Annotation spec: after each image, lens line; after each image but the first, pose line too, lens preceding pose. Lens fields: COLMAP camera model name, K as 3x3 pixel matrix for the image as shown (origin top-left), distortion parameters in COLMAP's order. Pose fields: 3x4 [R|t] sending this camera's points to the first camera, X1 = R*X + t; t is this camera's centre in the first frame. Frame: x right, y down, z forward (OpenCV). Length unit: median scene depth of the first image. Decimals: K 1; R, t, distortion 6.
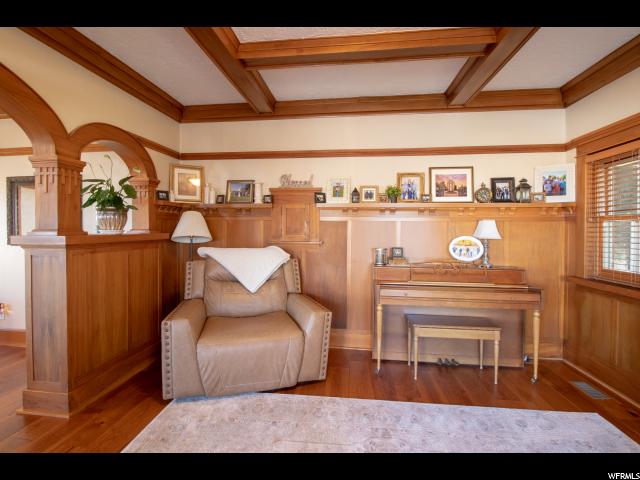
lens RADIAL K [[317.0, 0, 320.4], [0, 317.0, 234.2], [0, 0, 1]] dist [0.003760, 0.000328]
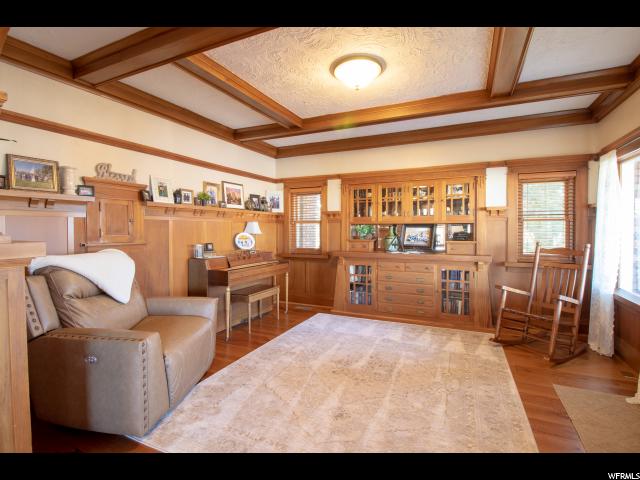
lens RADIAL K [[317.0, 0, 318.9], [0, 317.0, 236.5], [0, 0, 1]] dist [0.003760, 0.000328]
pose [[0.307812, -0.031094, 0.950939, -0.798270], [0.010391, 0.999516, 0.029319, -0.014747], [-0.951391, 0.000856, 0.307986, 0.218008]]
